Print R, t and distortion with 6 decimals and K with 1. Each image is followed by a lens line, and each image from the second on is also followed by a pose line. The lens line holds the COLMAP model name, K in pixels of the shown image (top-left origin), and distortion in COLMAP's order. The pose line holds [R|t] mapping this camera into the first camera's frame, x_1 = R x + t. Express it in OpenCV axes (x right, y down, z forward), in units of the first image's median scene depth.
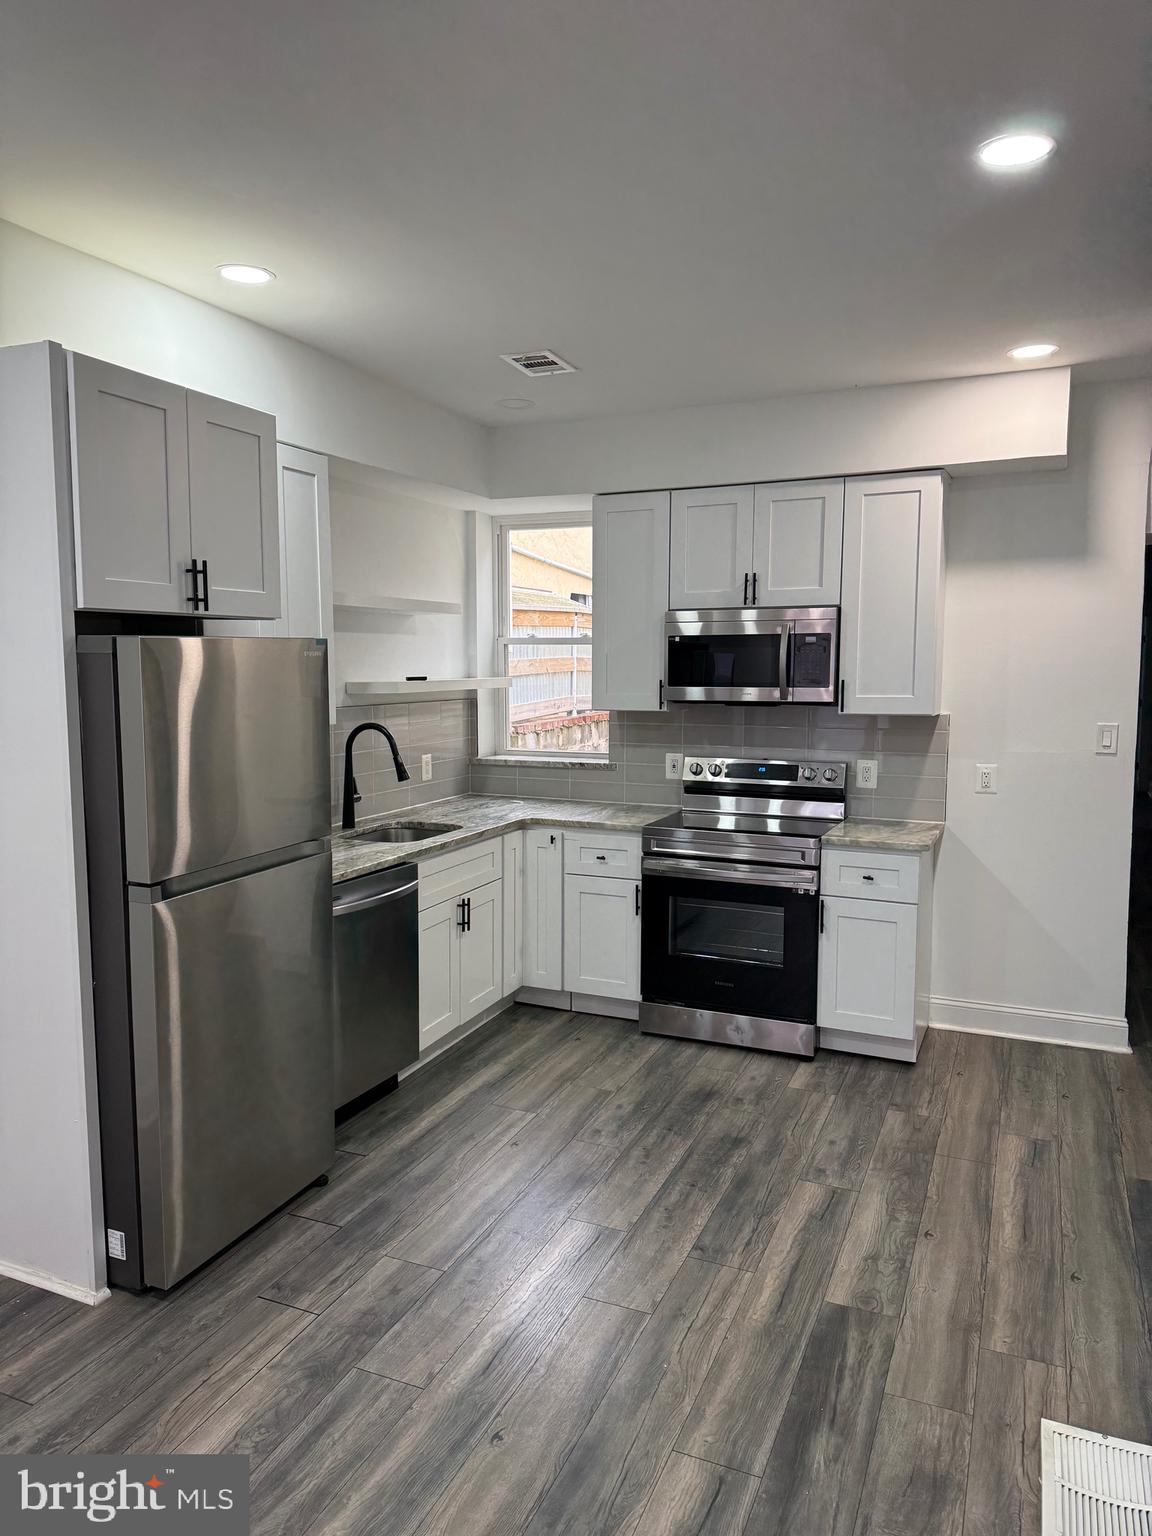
lens RADIAL K [[1081.1, 0, 572.8], [0, 1081.1, 771.9], [0, 0, 1]] dist [0.173580, -0.292895]
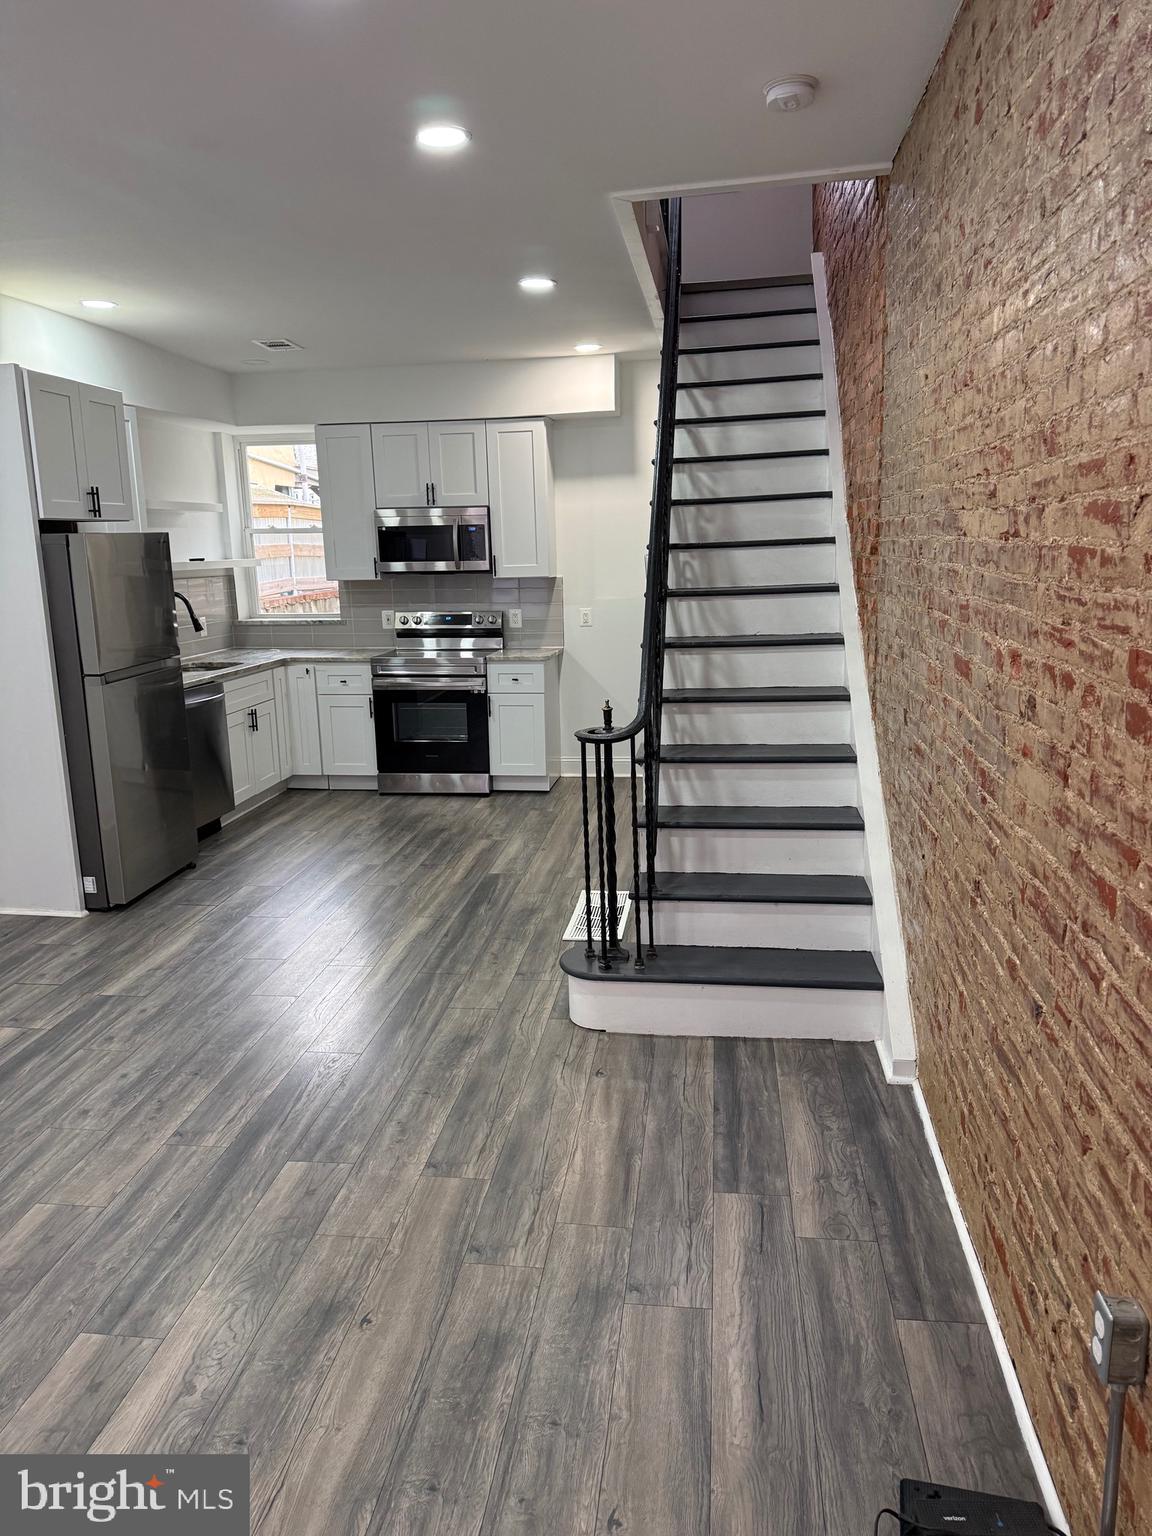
lens RADIAL K [[1081.1, 0, 572.8], [0, 1081.1, 771.9], [0, 0, 1]] dist [0.173580, -0.292895]
pose [[0.962865, -0.078614, 0.258286, -0.069274], [0.052200, 0.992825, 0.107585, 0.061052], [-0.264890, -0.090108, 0.960059, -0.544341]]
